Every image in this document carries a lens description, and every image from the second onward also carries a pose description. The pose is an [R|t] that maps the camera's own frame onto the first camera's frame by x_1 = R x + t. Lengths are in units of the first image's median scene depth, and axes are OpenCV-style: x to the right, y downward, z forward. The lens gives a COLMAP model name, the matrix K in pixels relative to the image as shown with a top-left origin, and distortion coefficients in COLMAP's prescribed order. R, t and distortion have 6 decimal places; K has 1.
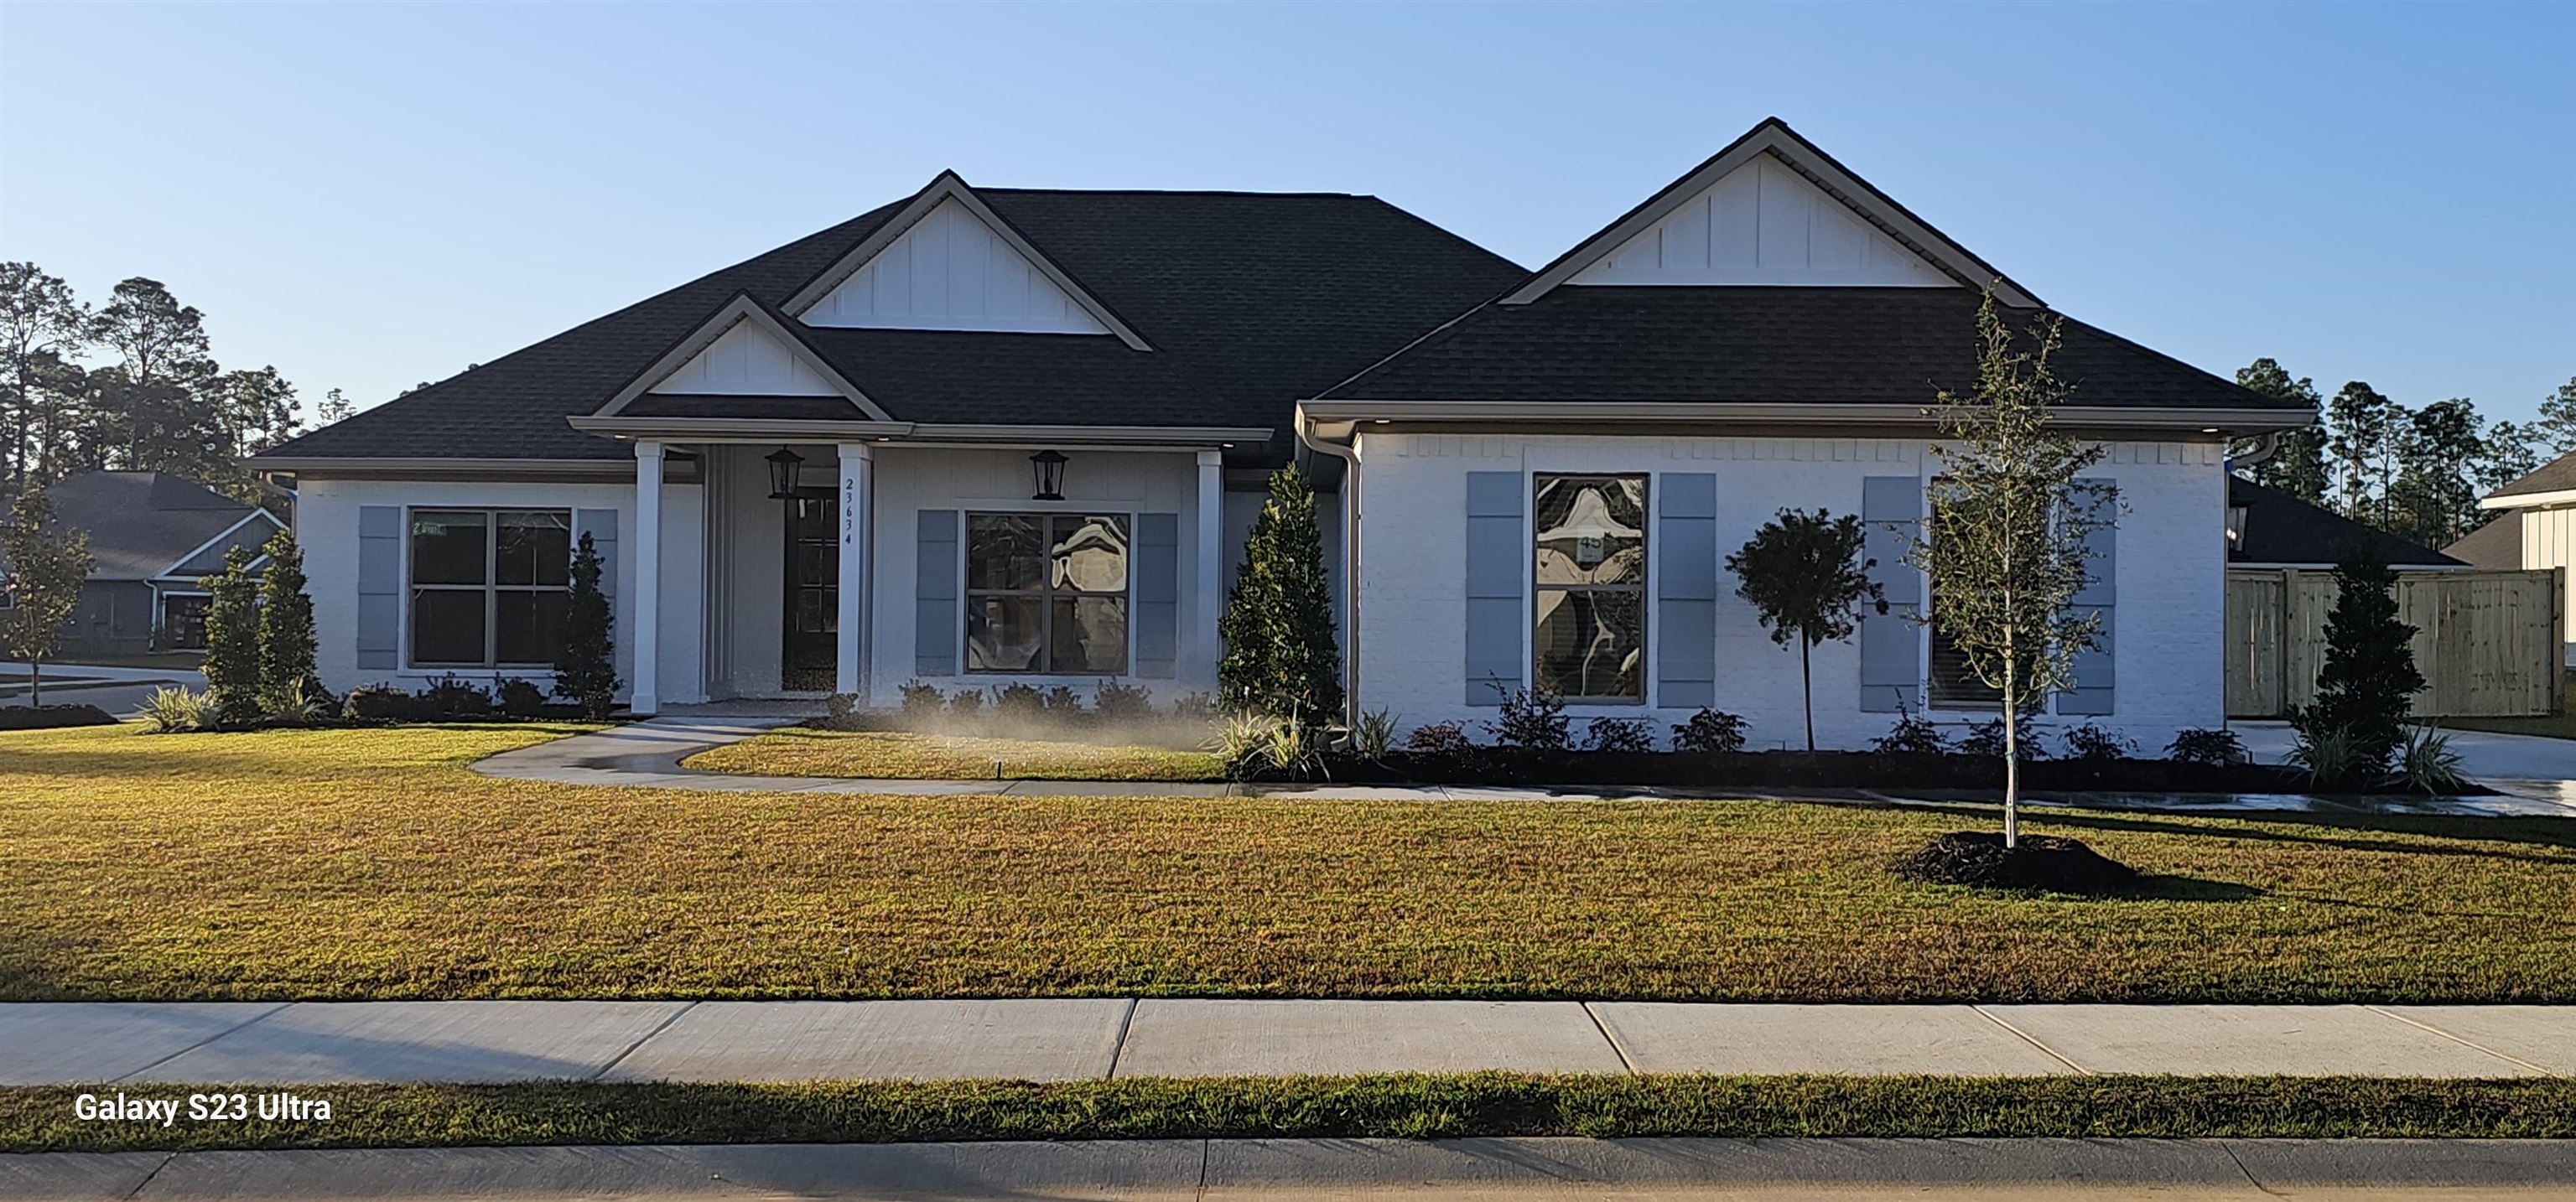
lens RADIAL K [[2441.8, 0, 1310.8], [0, 2441.8, 624.9], [0, 0, 1]] dist [0.106934, -0.236087]
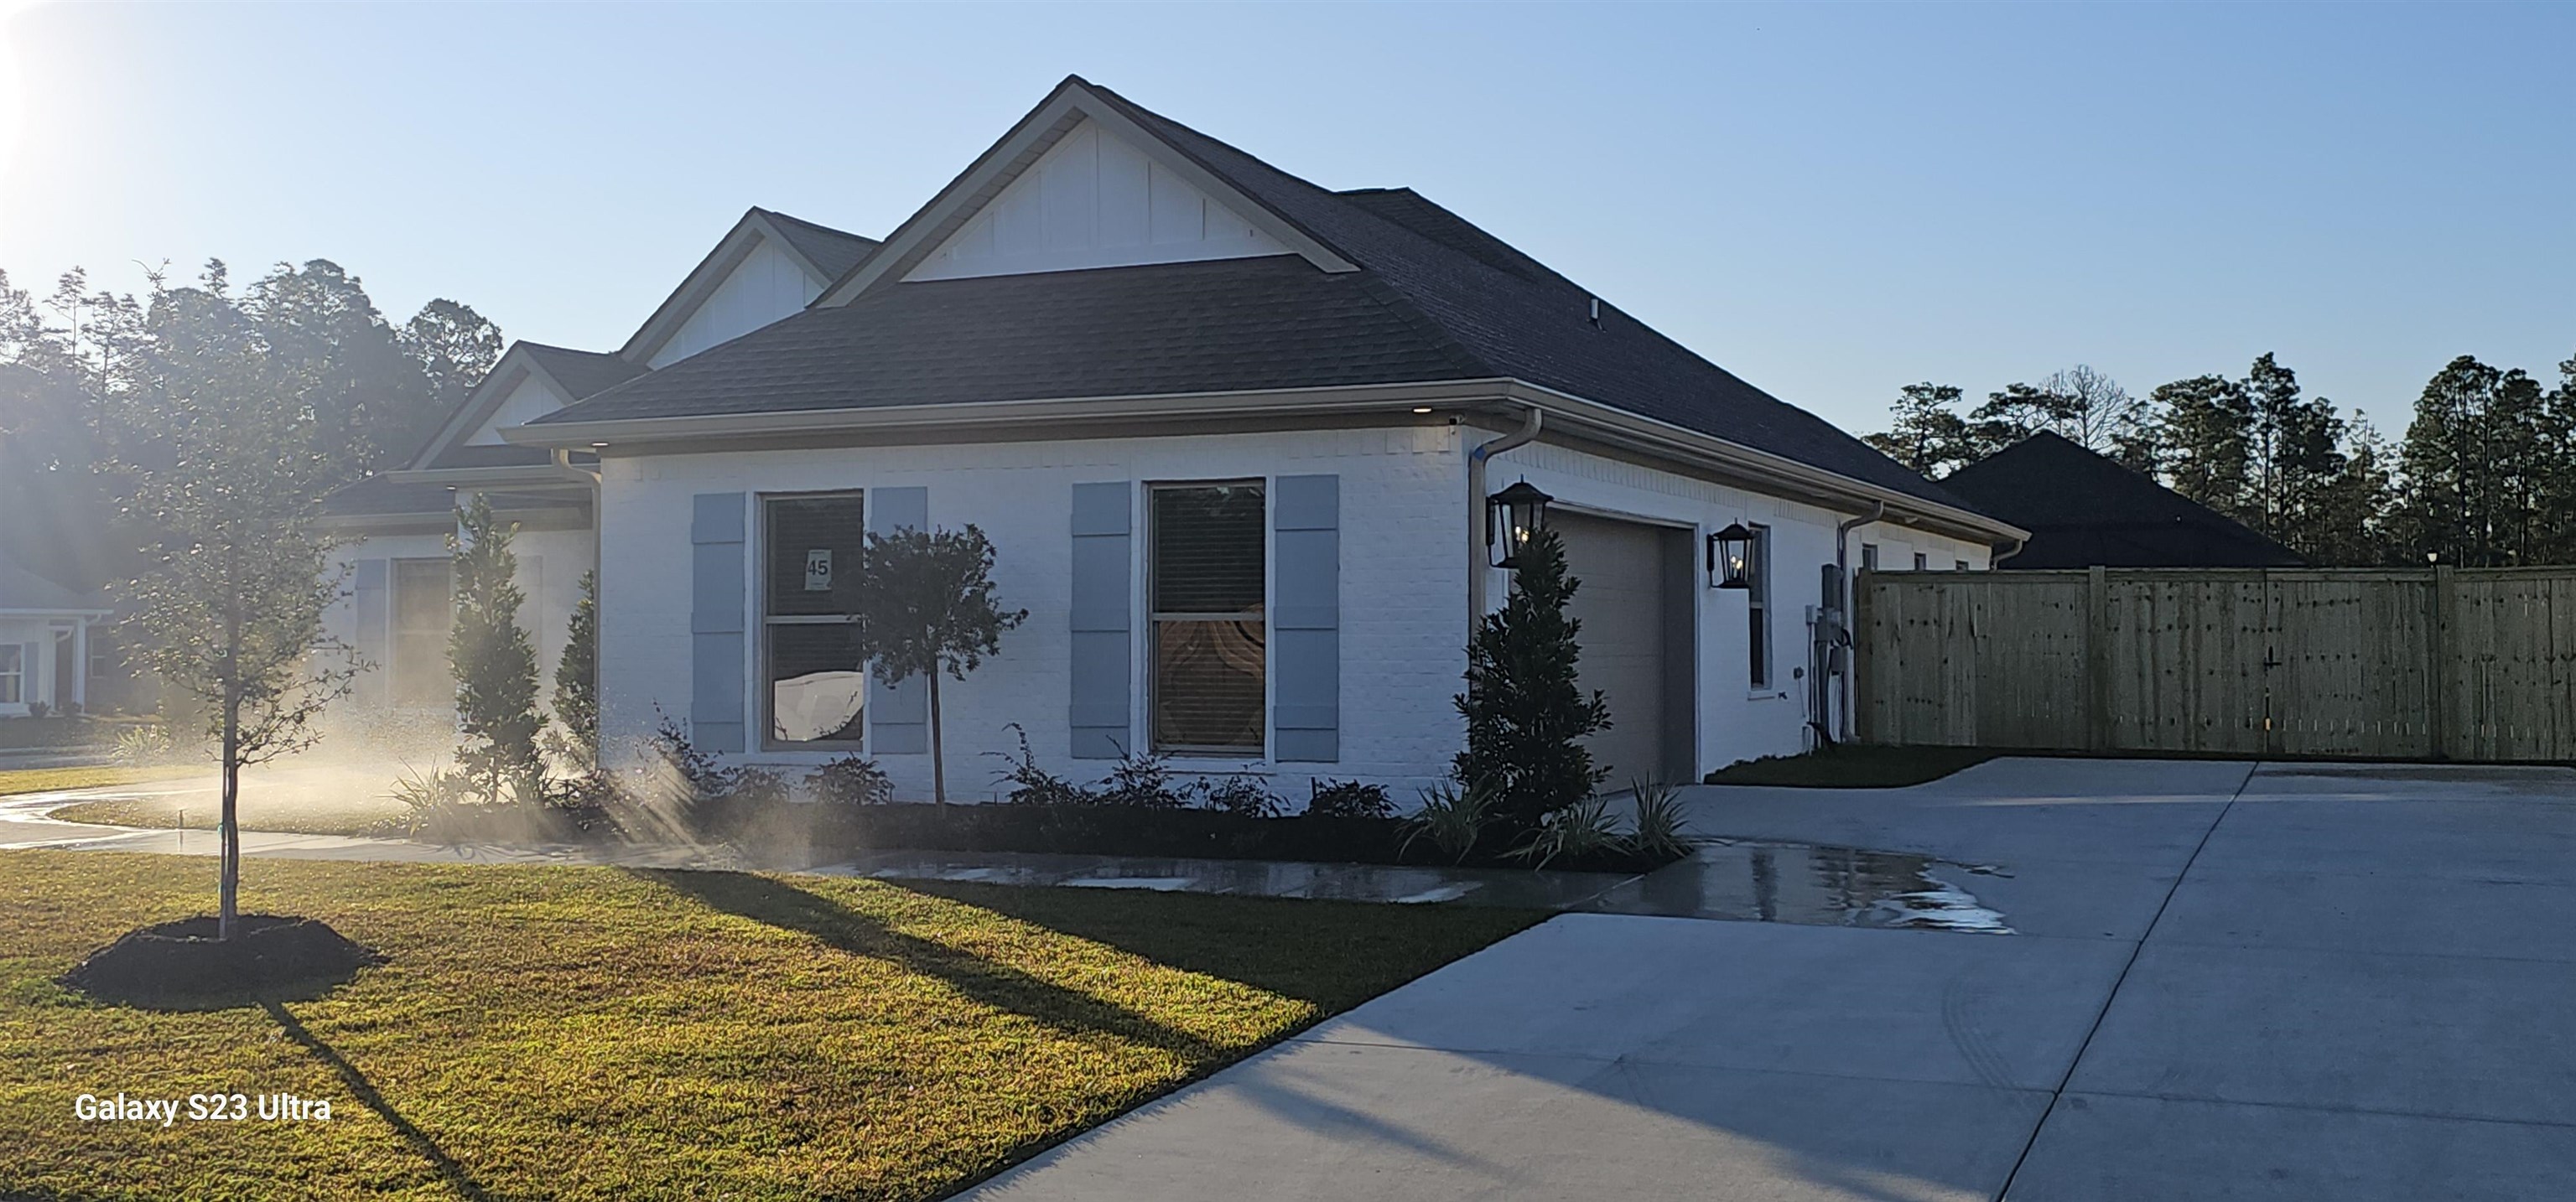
lens RADIAL K [[2441.8, 0, 1310.8], [0, 2441.8, 624.9], [0, 0, 1]] dist [0.106934, -0.236087]
pose [[0.911919, -0.017976, -0.409976, 0.482303], [0.013798, 0.999818, -0.013147, 0.001153], [0.410138, 0.006332, 0.912002, 0.186606]]
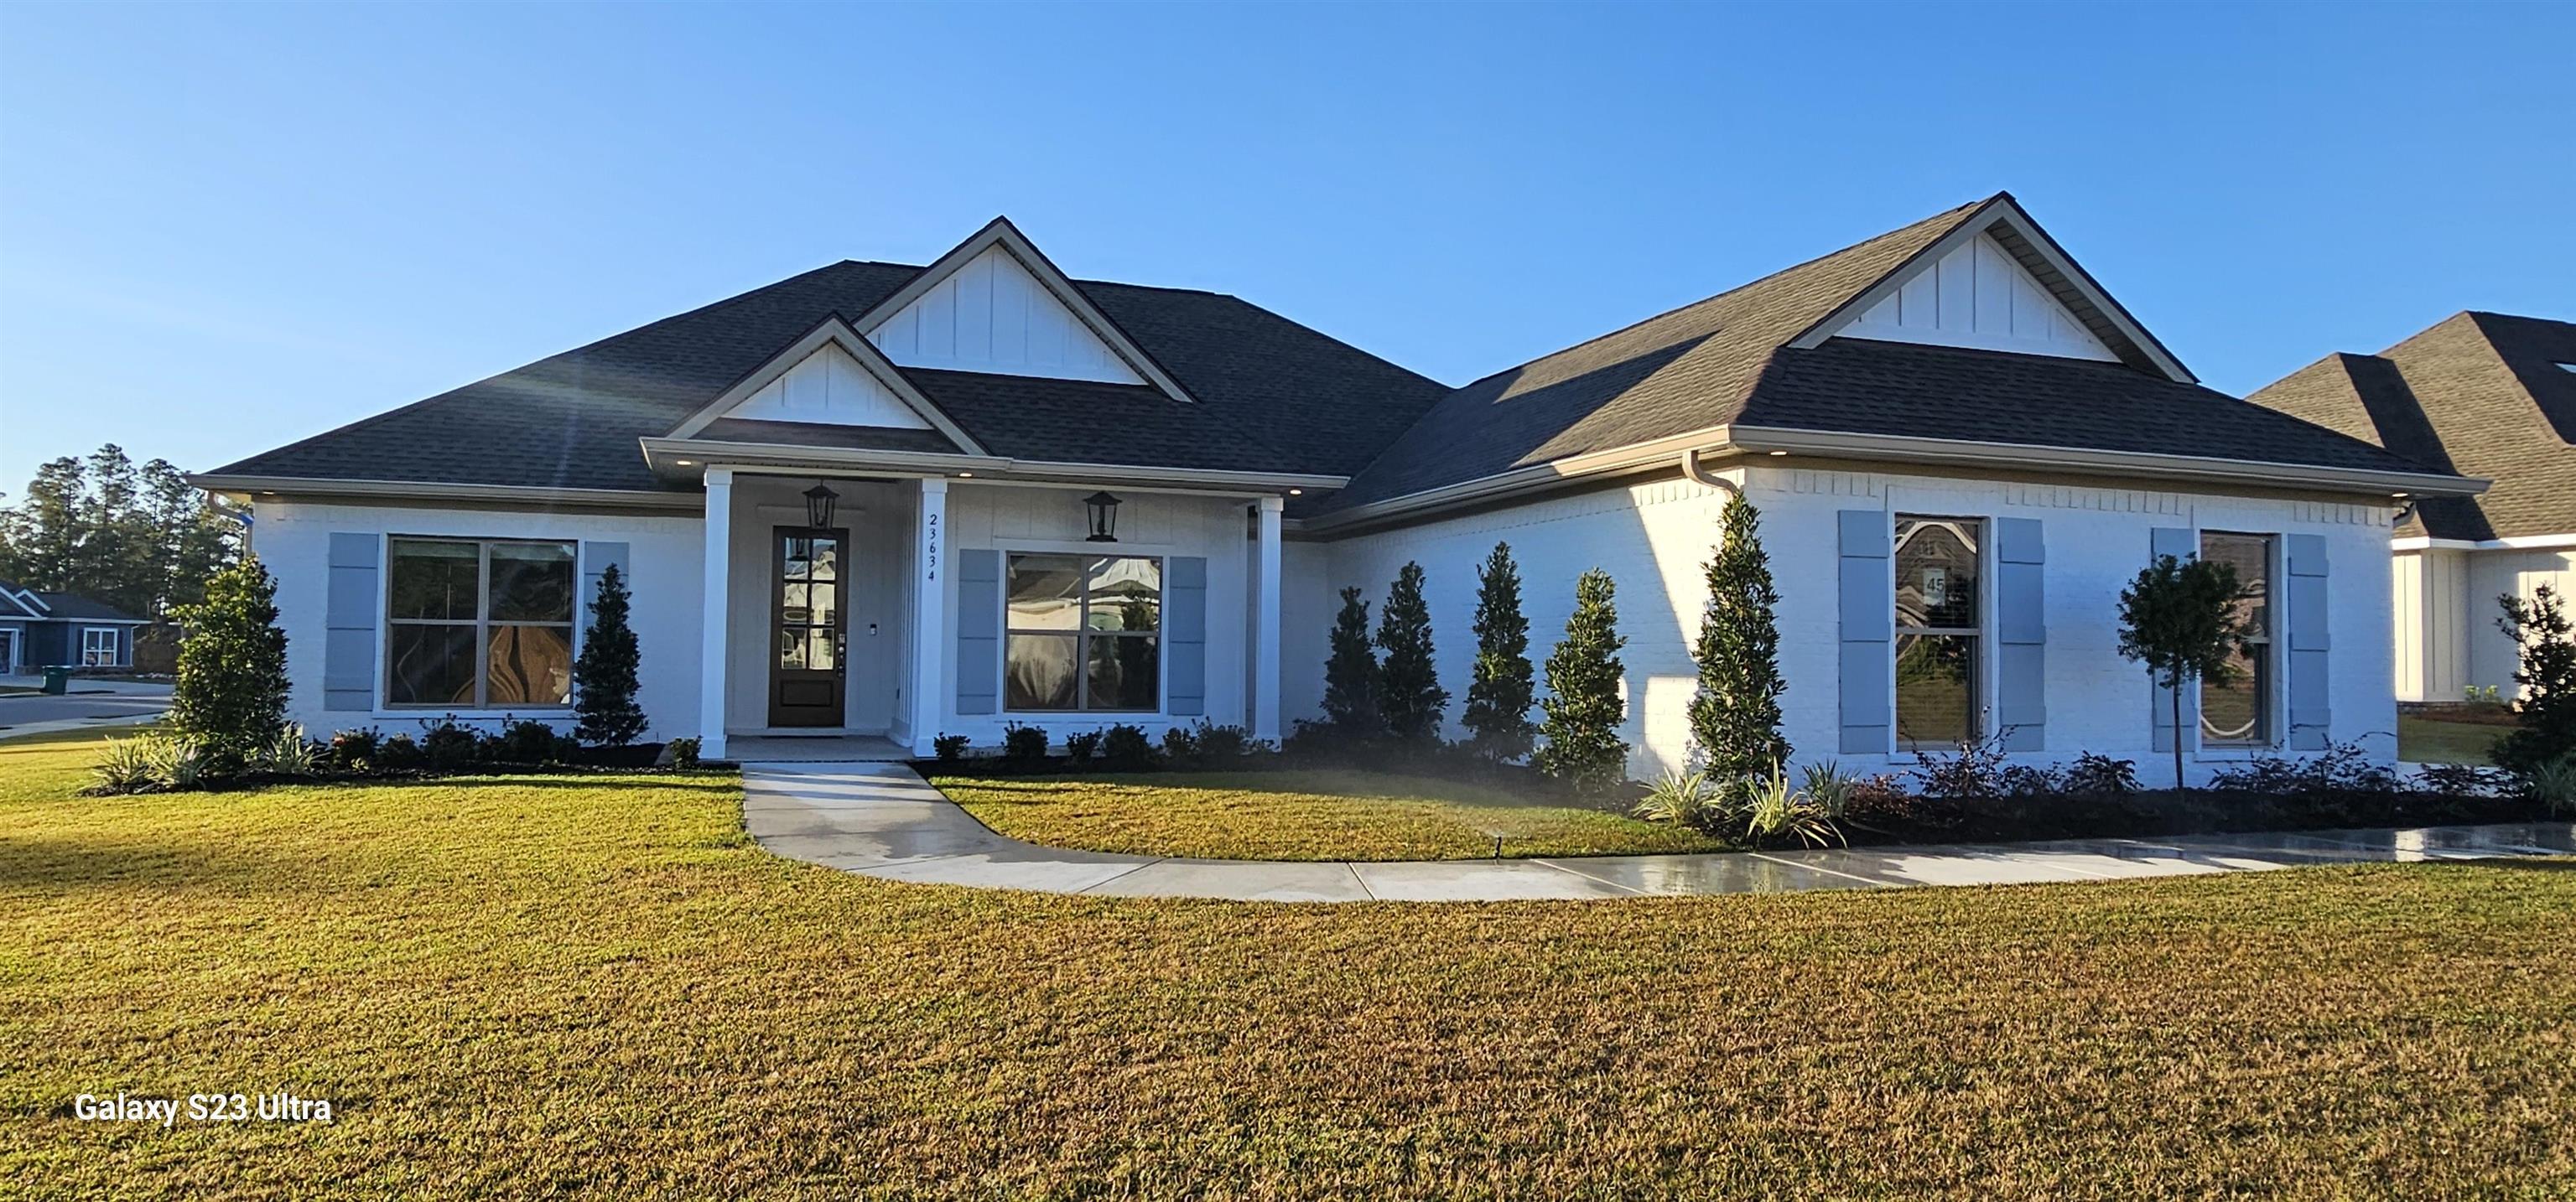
lens RADIAL K [[1622.0, 0, 1288.0], [0, 1622.0, 601.0], [0, 0, 1]] dist [-0.033564, 0.029801]
pose [[0.948436, 0.012336, 0.316730, -0.253826], [-0.001883, 0.999444, -0.033287, -0.003897], [-0.316964, 0.030974, 0.947932, 0.342823]]
